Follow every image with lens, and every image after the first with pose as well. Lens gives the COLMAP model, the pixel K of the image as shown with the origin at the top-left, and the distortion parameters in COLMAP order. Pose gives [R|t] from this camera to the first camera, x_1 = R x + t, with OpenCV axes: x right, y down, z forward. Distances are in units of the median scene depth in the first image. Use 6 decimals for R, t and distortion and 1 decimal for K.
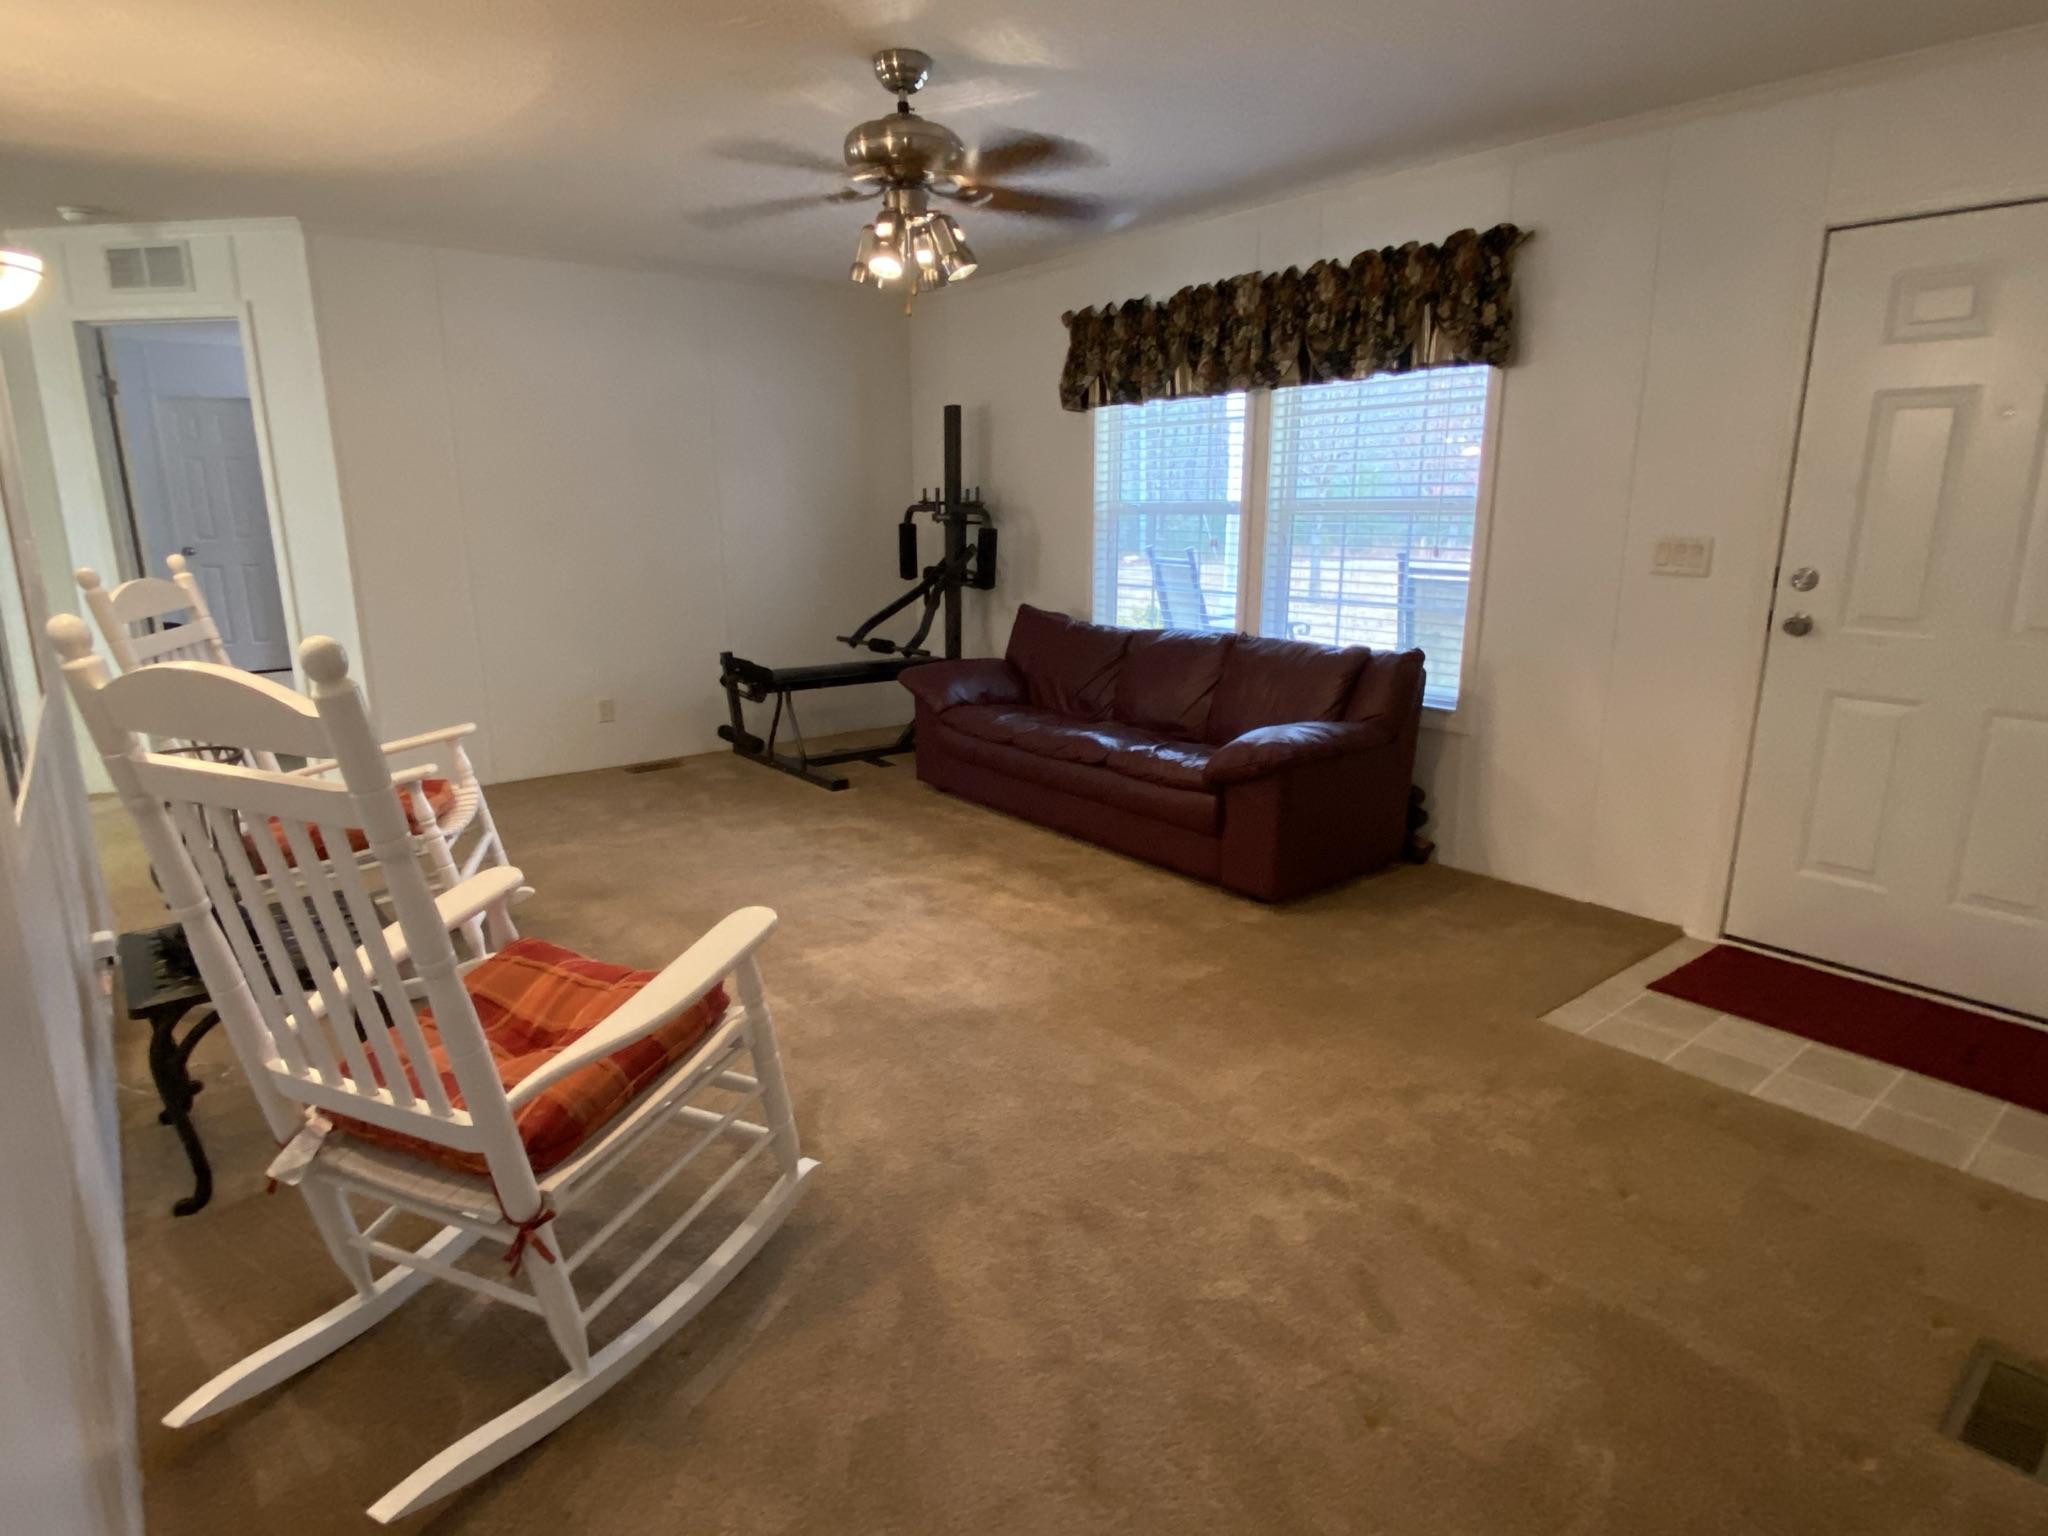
lens RADIAL K [[1111.3, 0, 1027.2], [0, 1111.3, 760.9], [0, 0, 1]] dist [0.102157, -0.111600]
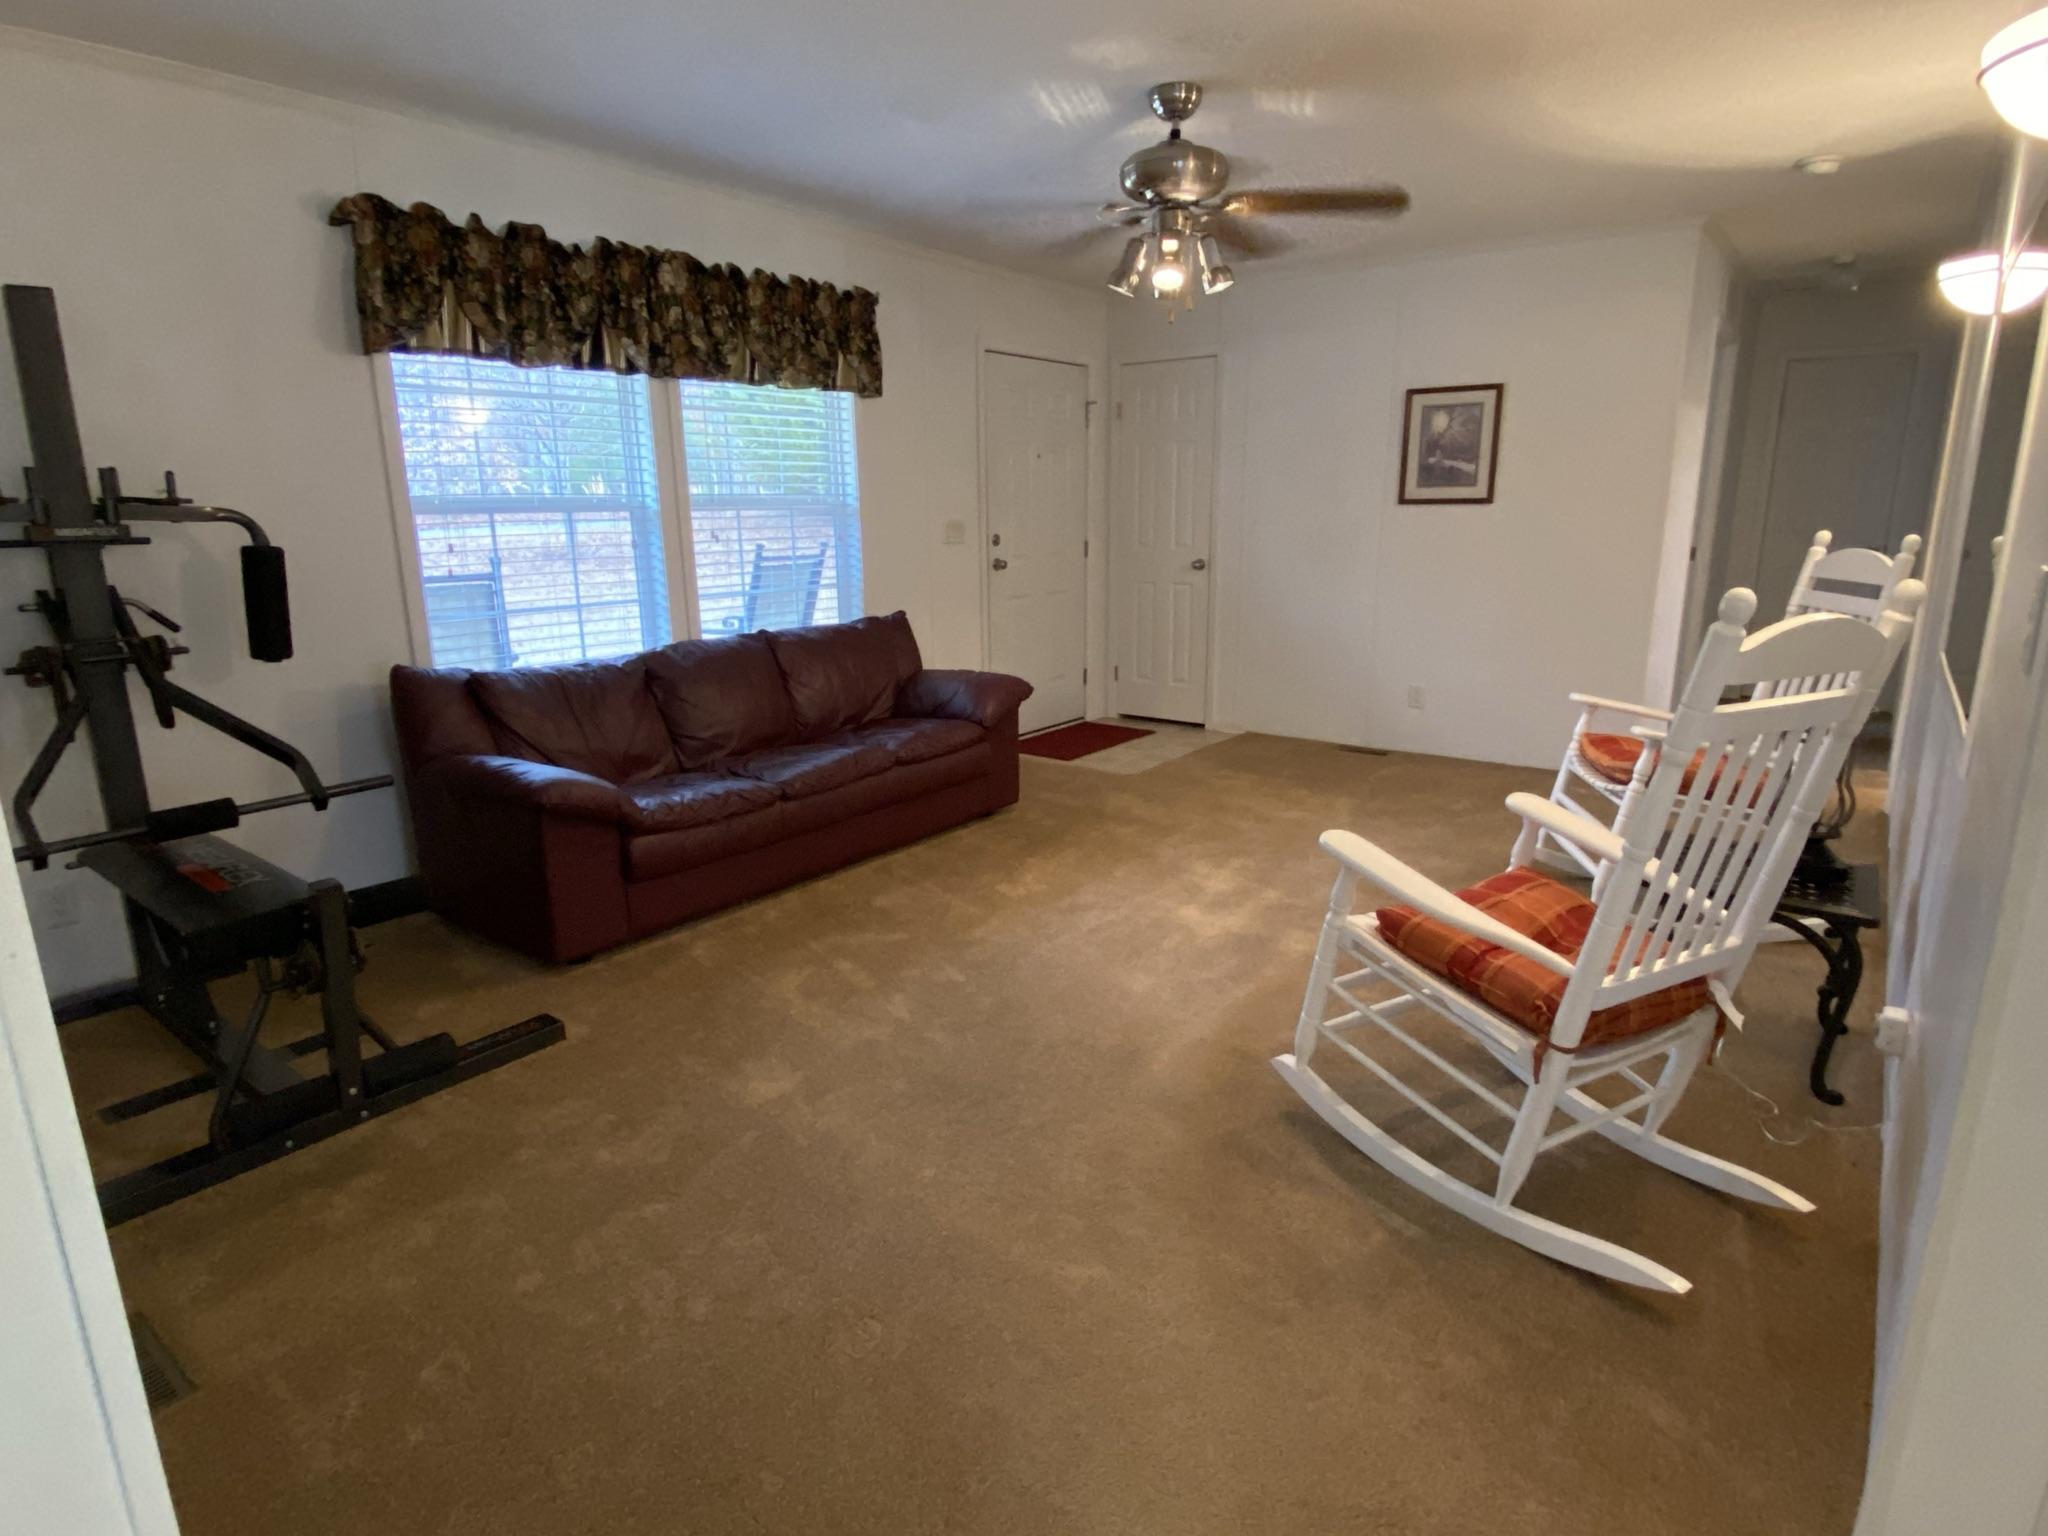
lens RADIAL K [[1114.6, 0, 1023.9], [0, 1114.6, 768.9], [0, 0, 1]] dist [0.059556, -0.060410]
pose [[-0.228365, -0.228679, 0.946338, -0.820270], [0.229436, 0.932005, 0.280581, -0.224296], [-0.946155, 0.281199, -0.160370, 0.974186]]
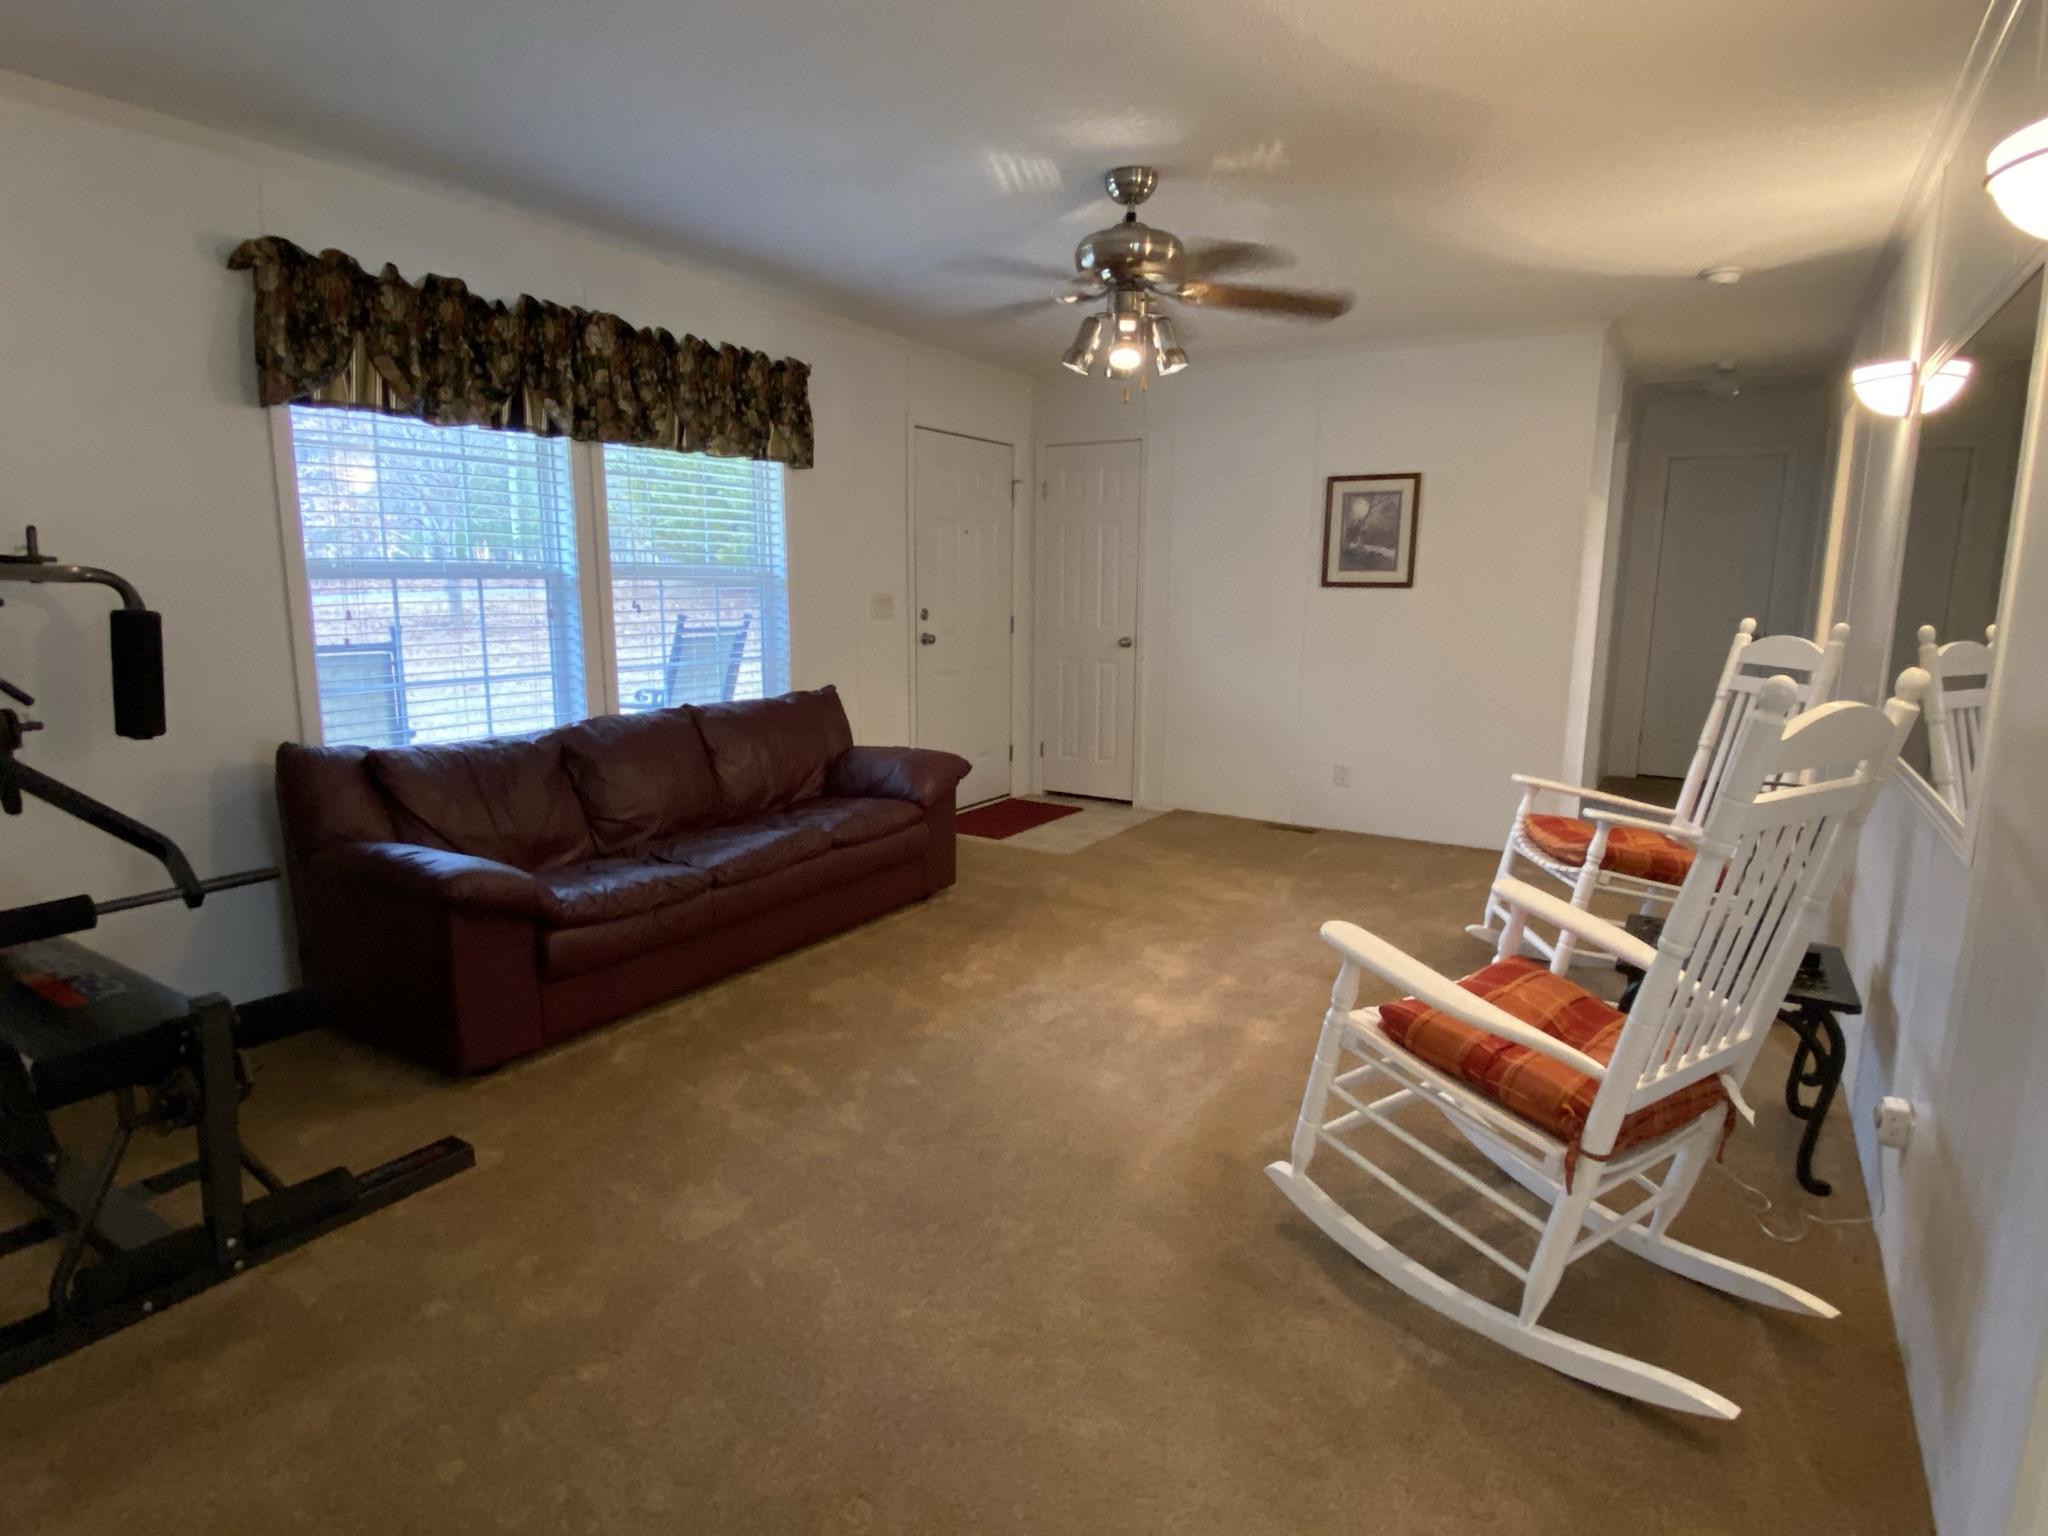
lens RADIAL K [[1114.6, 0, 1023.9], [0, 1114.6, 768.9], [0, 0, 1]] dist [0.059556, -0.060410]
pose [[-0.317500, -0.166457, 0.933534, -0.776175], [0.206125, 0.948818, 0.239286, -0.229712], [-0.925584, 0.268398, -0.266939, 1.003297]]
